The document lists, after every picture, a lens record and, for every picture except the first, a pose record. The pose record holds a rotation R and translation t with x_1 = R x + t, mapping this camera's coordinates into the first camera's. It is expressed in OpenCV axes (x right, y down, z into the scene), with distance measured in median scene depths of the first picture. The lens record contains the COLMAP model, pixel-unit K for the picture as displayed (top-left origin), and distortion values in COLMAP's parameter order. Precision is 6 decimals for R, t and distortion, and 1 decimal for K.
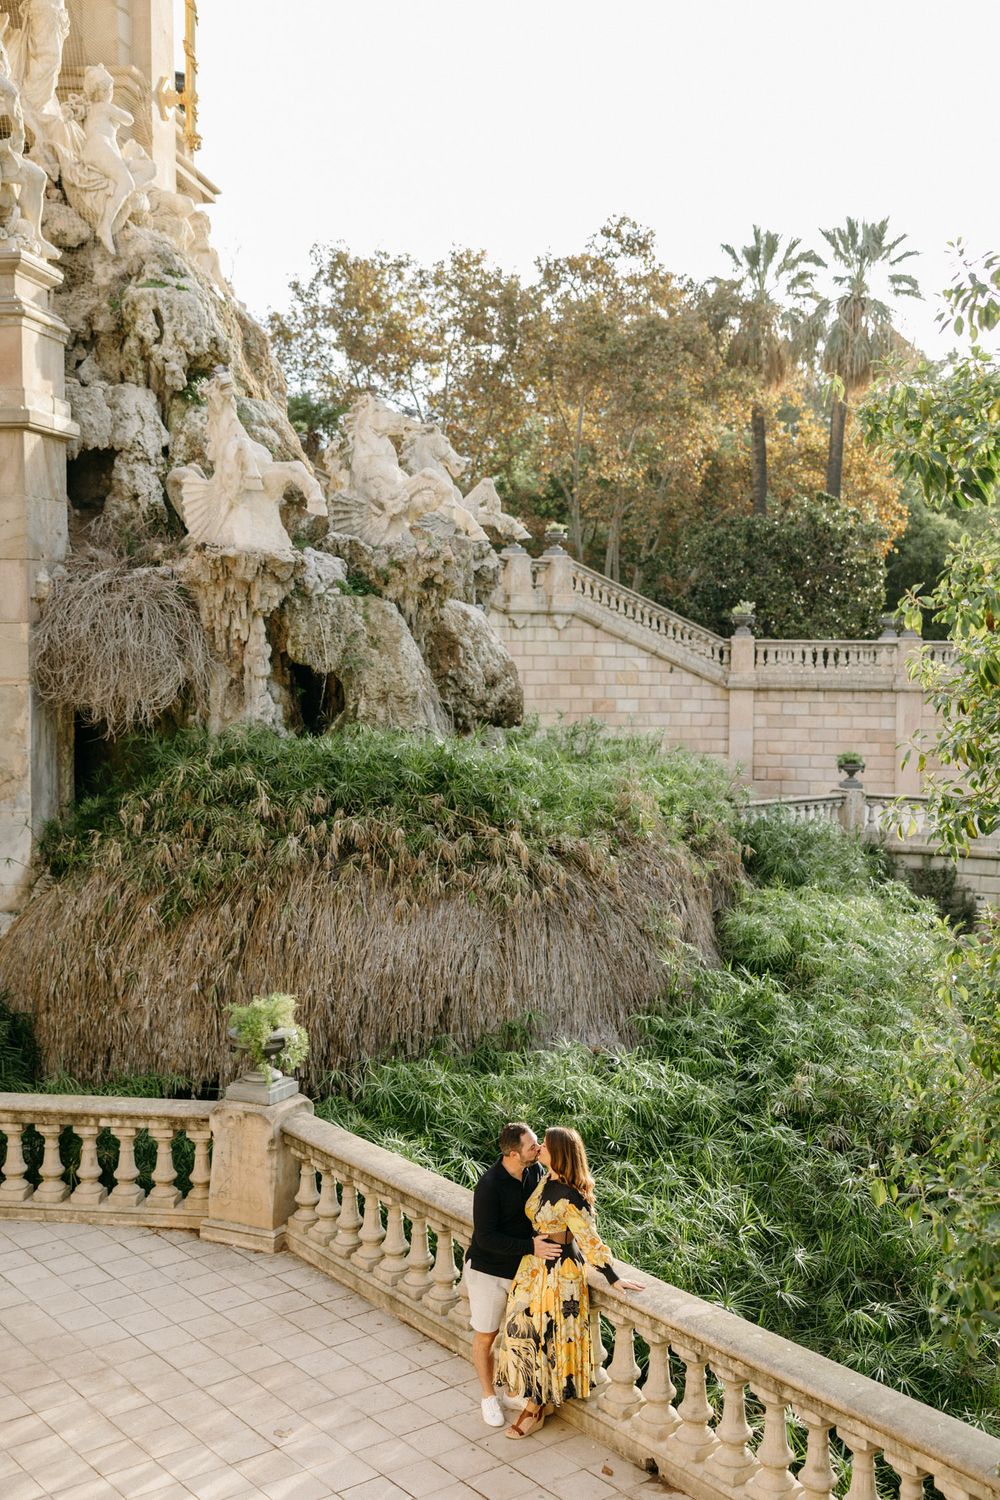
lens RADIAL K [[1302.7, 0, 500.3], [0, 1302.7, 710.0], [0, 0, 1]] dist [0.000695, 0.000497]
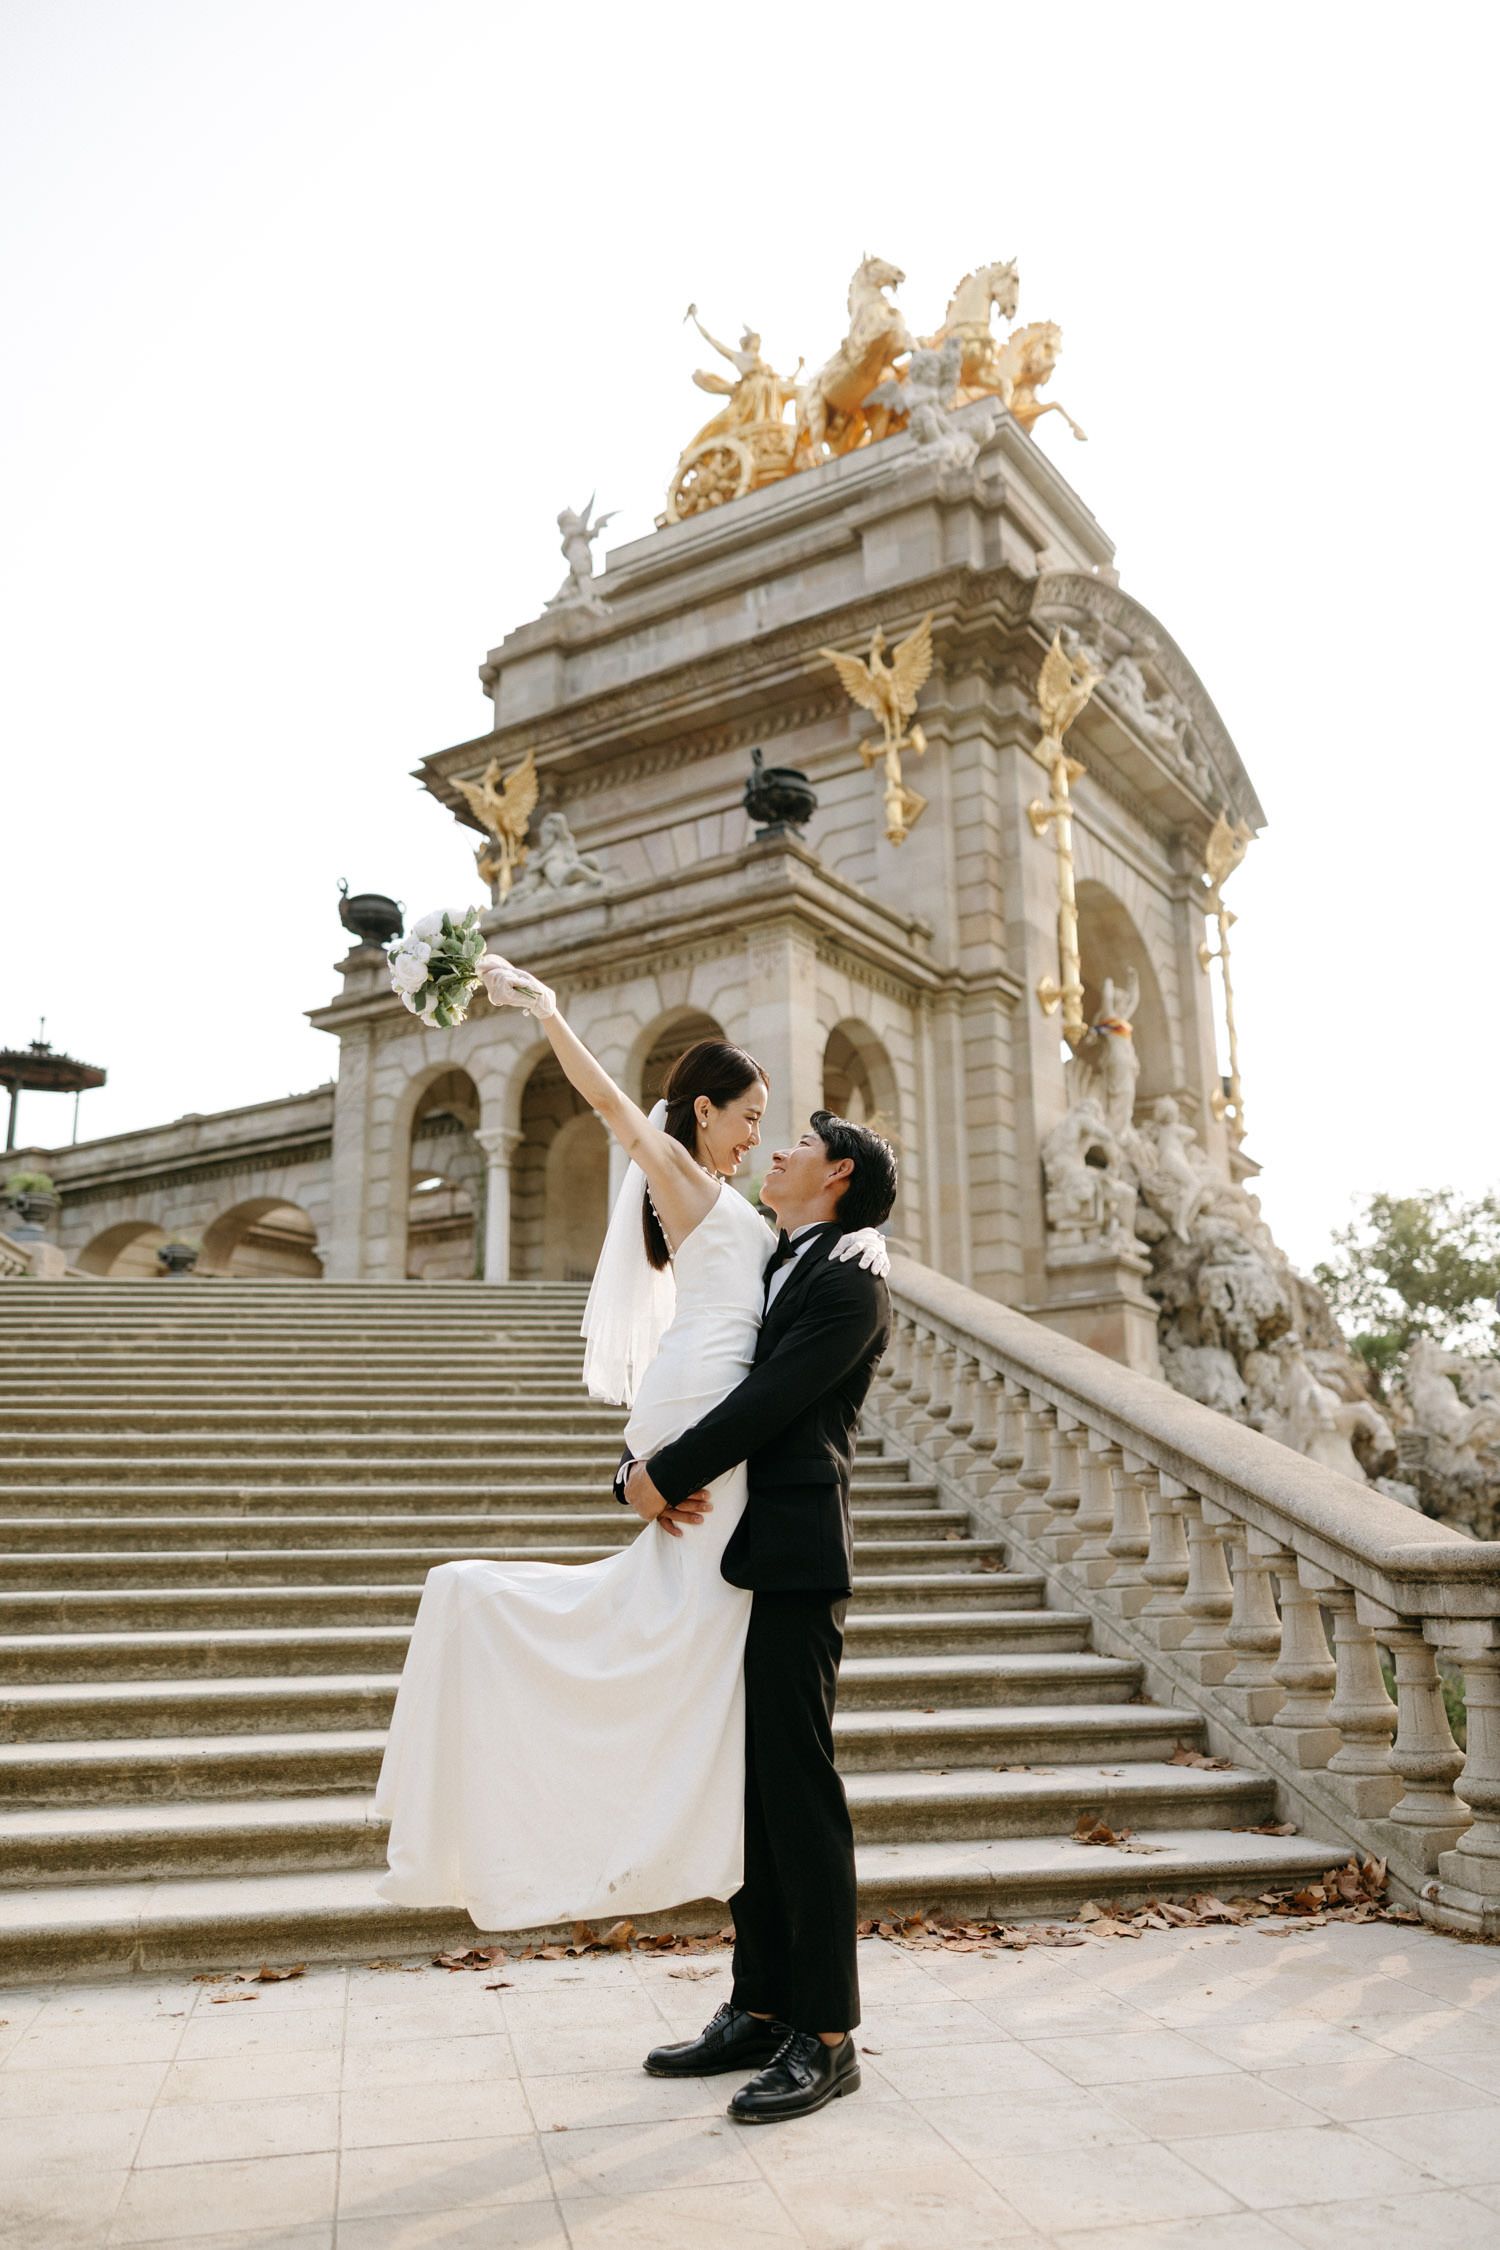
lens RADIAL K [[1801.0, 0, 702.9], [0, 1801.0, 1093.6], [0, 0, 1]] dist [0.003210, 0.000604]
pose [[0.880903, -0.140429, -0.451984, 0.085334], [-0.027850, 0.937936, -0.345689, 0.115293], [0.472477, 0.317106, 0.822320, -0.647561]]
